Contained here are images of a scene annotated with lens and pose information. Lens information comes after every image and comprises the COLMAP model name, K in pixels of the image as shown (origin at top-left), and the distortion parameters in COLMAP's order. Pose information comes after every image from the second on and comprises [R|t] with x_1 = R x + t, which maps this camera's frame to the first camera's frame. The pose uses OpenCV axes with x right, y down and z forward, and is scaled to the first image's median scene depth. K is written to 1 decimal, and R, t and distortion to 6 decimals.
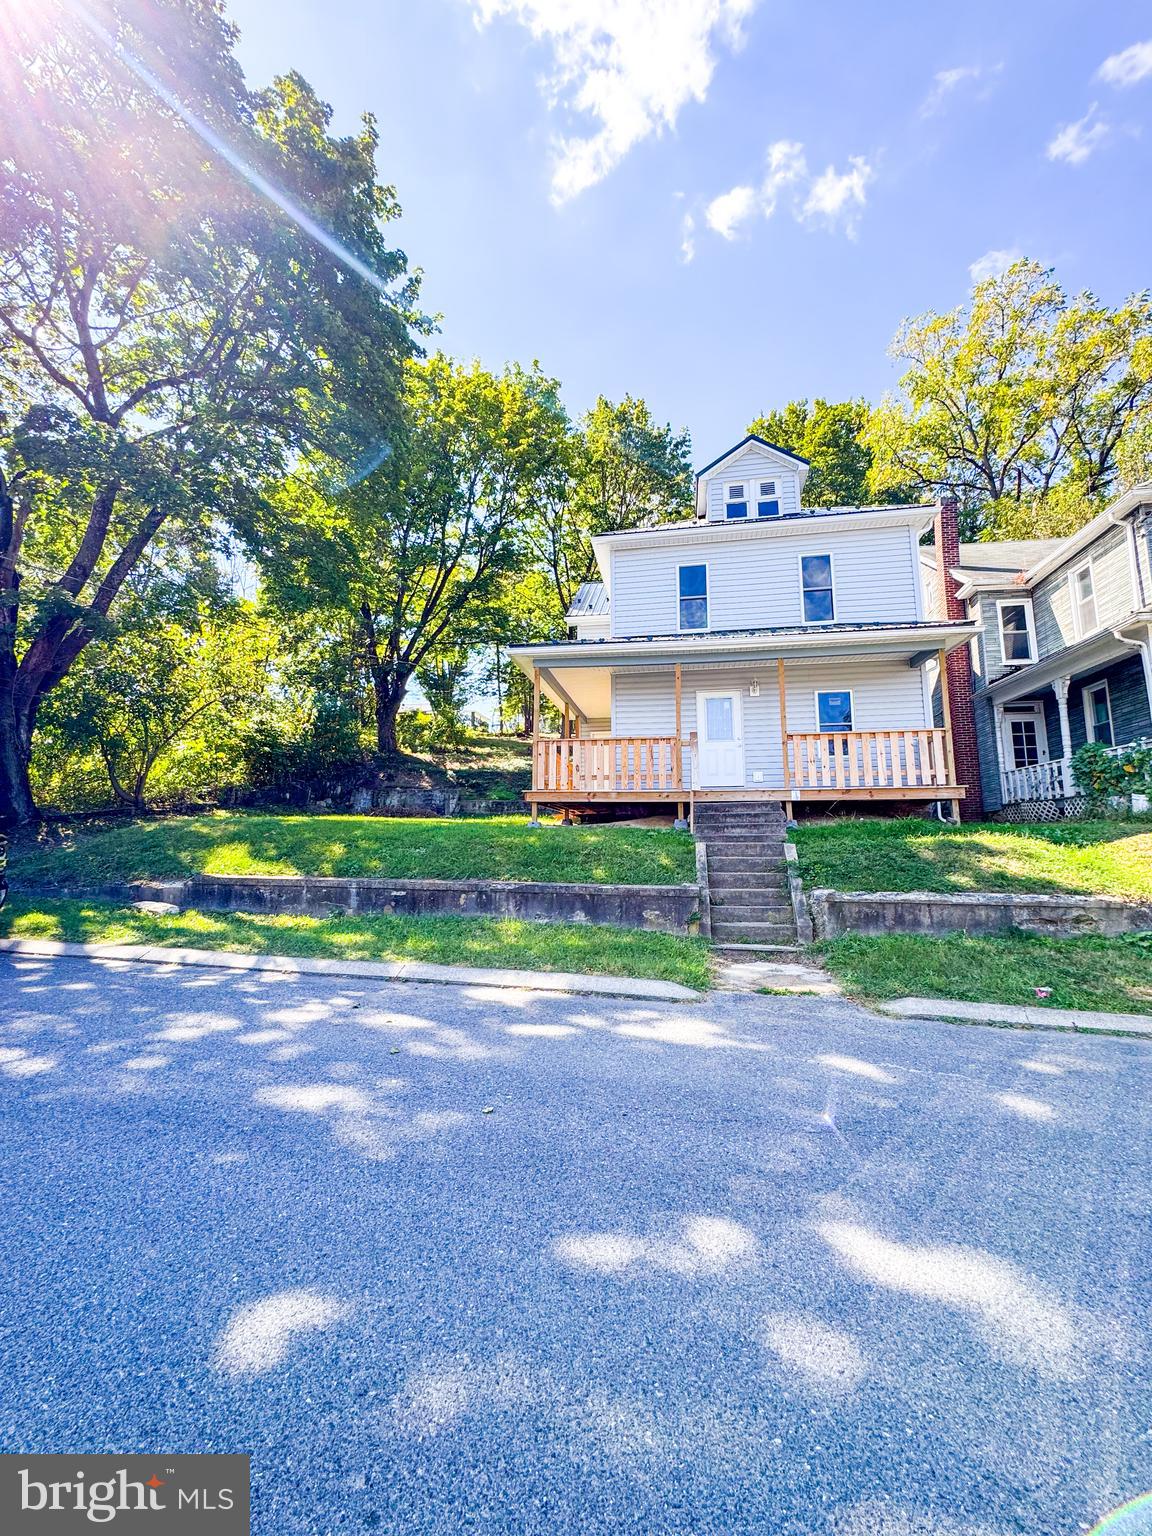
lens RADIAL K [[616.2, 0, 576.8], [0, 616.2, 767.3], [0, 0, 1]] dist [-0.005668, 0.001005]
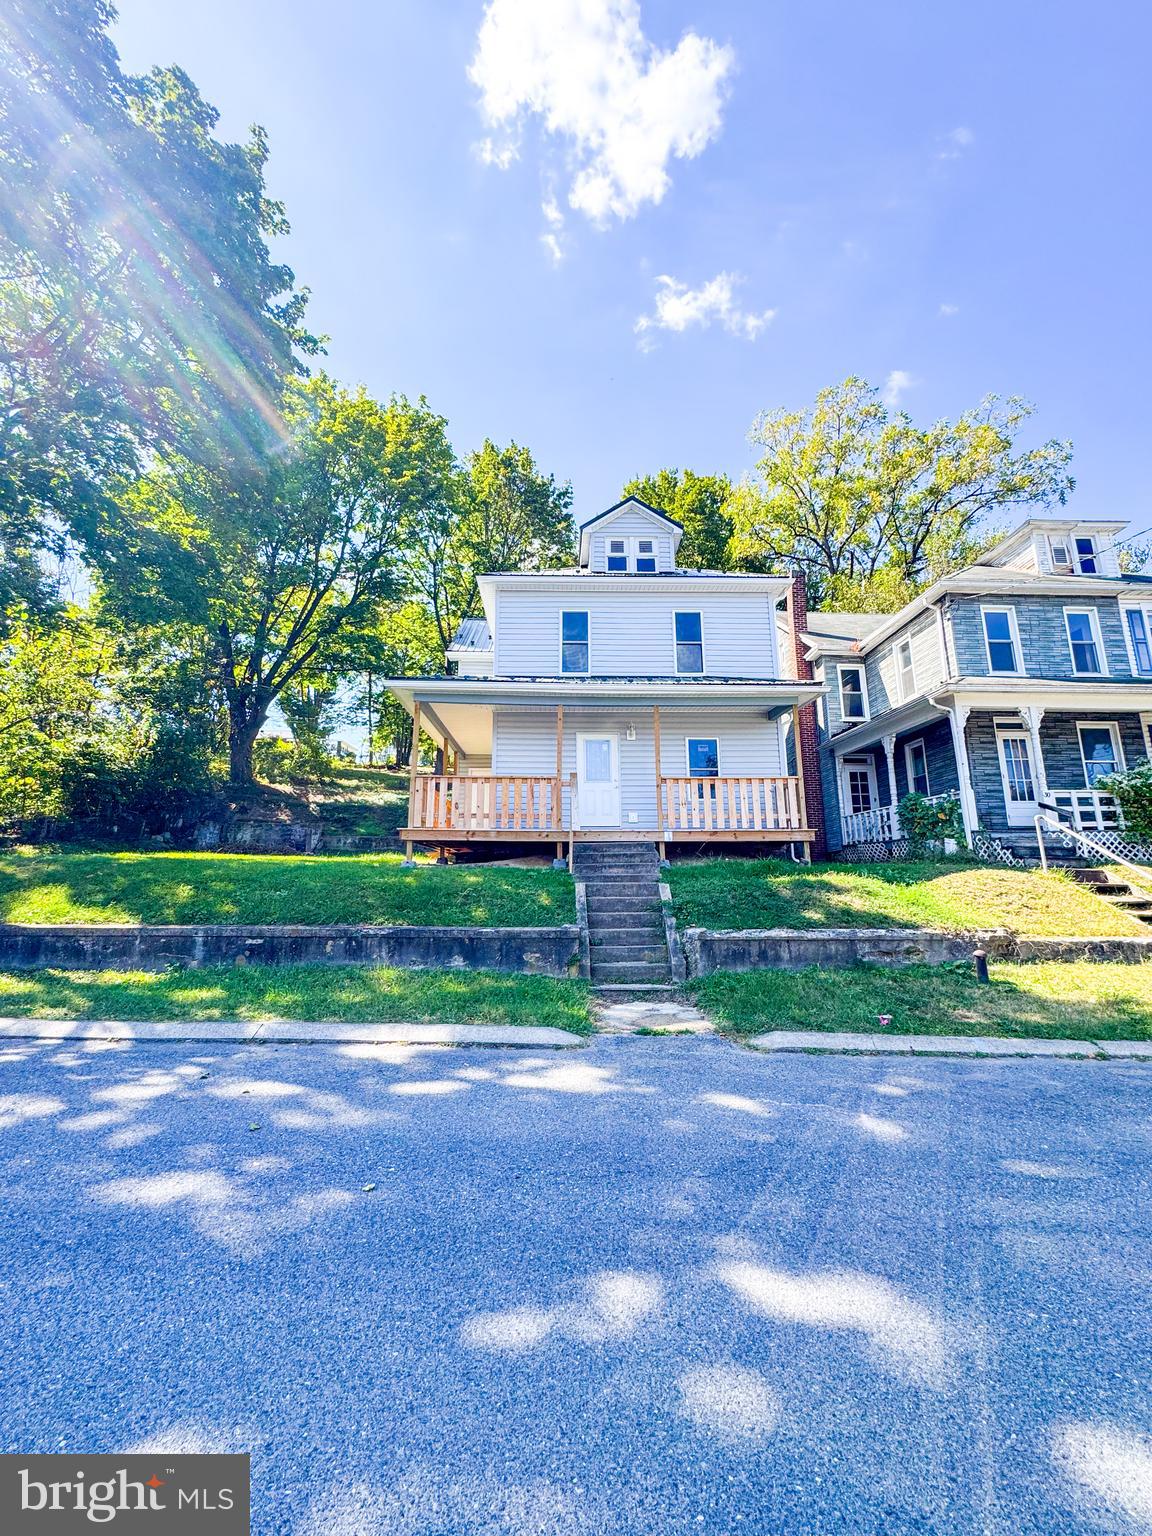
lens RADIAL K [[616.2, 0, 578.9], [0, 616.2, 767.1], [0, 0, 1]] dist [-0.005668, 0.001005]
pose [[0.978153, 0.032728, 0.205295, -0.012118], [-0.020636, 0.997939, -0.060767, -0.004895], [-0.206861, 0.055203, 0.976812, 0.001347]]
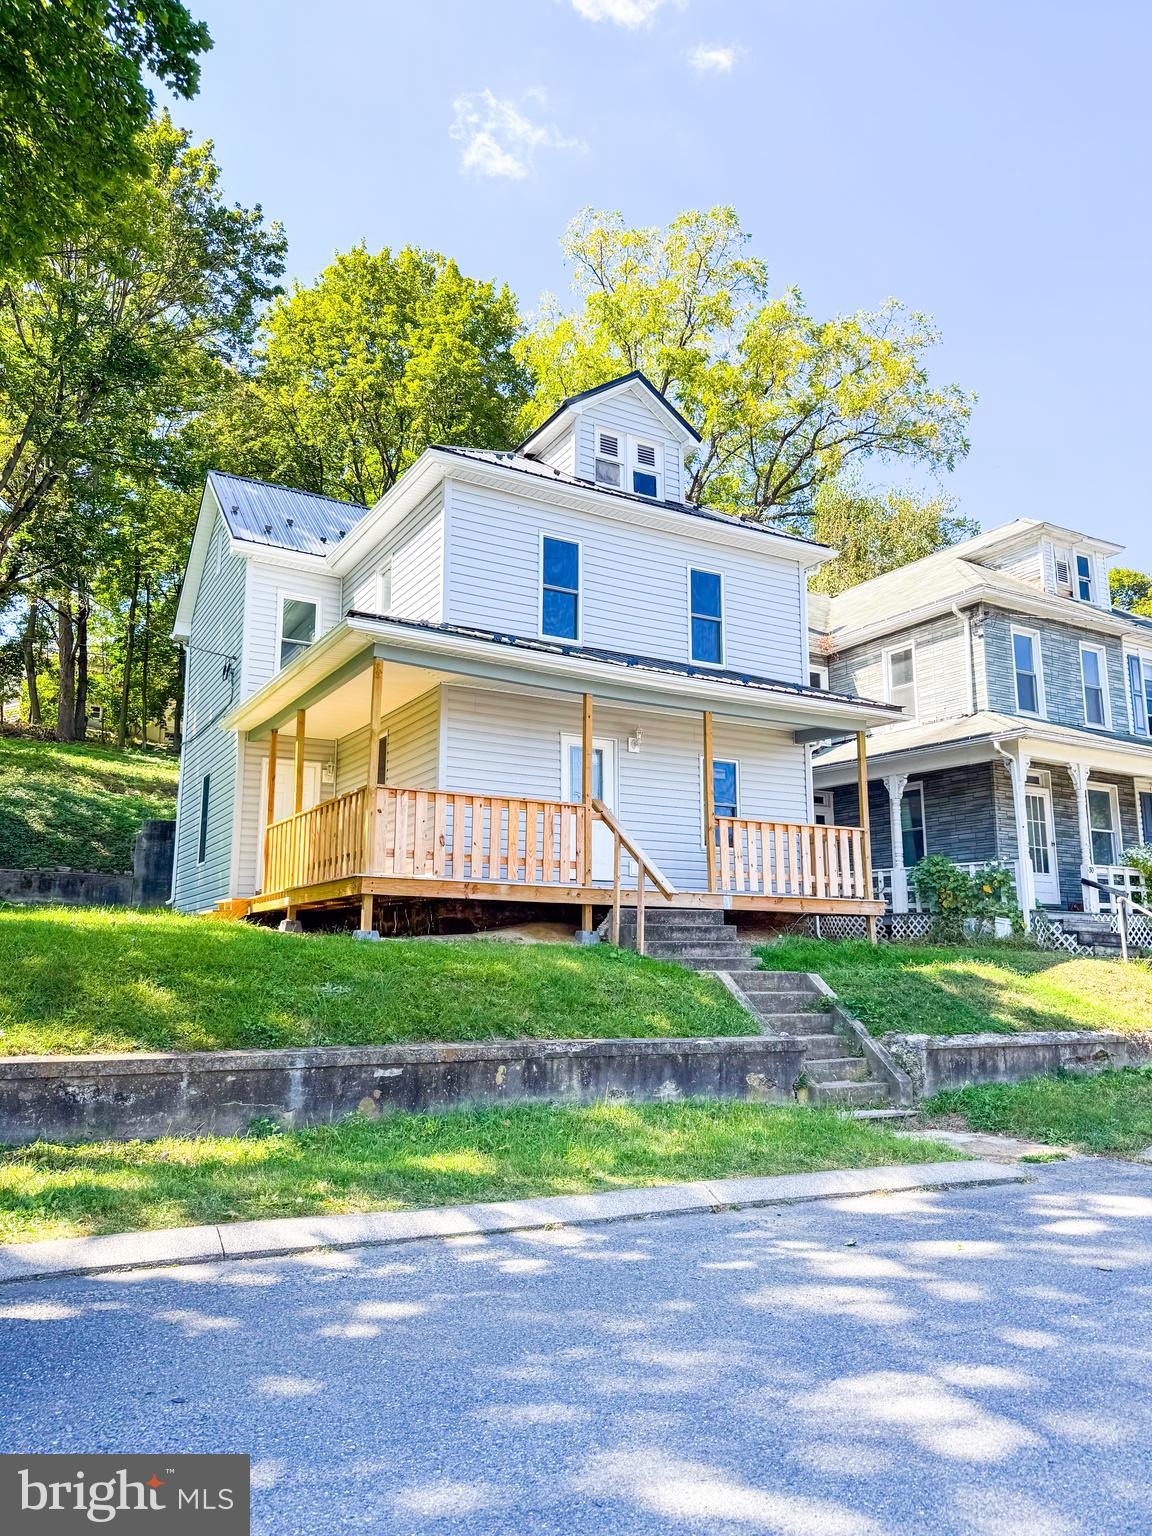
lens RADIAL K [[1083.0, 0, 573.1], [0, 1083.0, 768.5], [0, 0, 1]] dist [0.070340, -0.092901]
pose [[0.764614, 0.113251, 0.634460, -0.591645], [-0.087905, 0.993566, -0.071413, -0.004608], [-0.638466, -0.001169, 0.769649, 0.118603]]
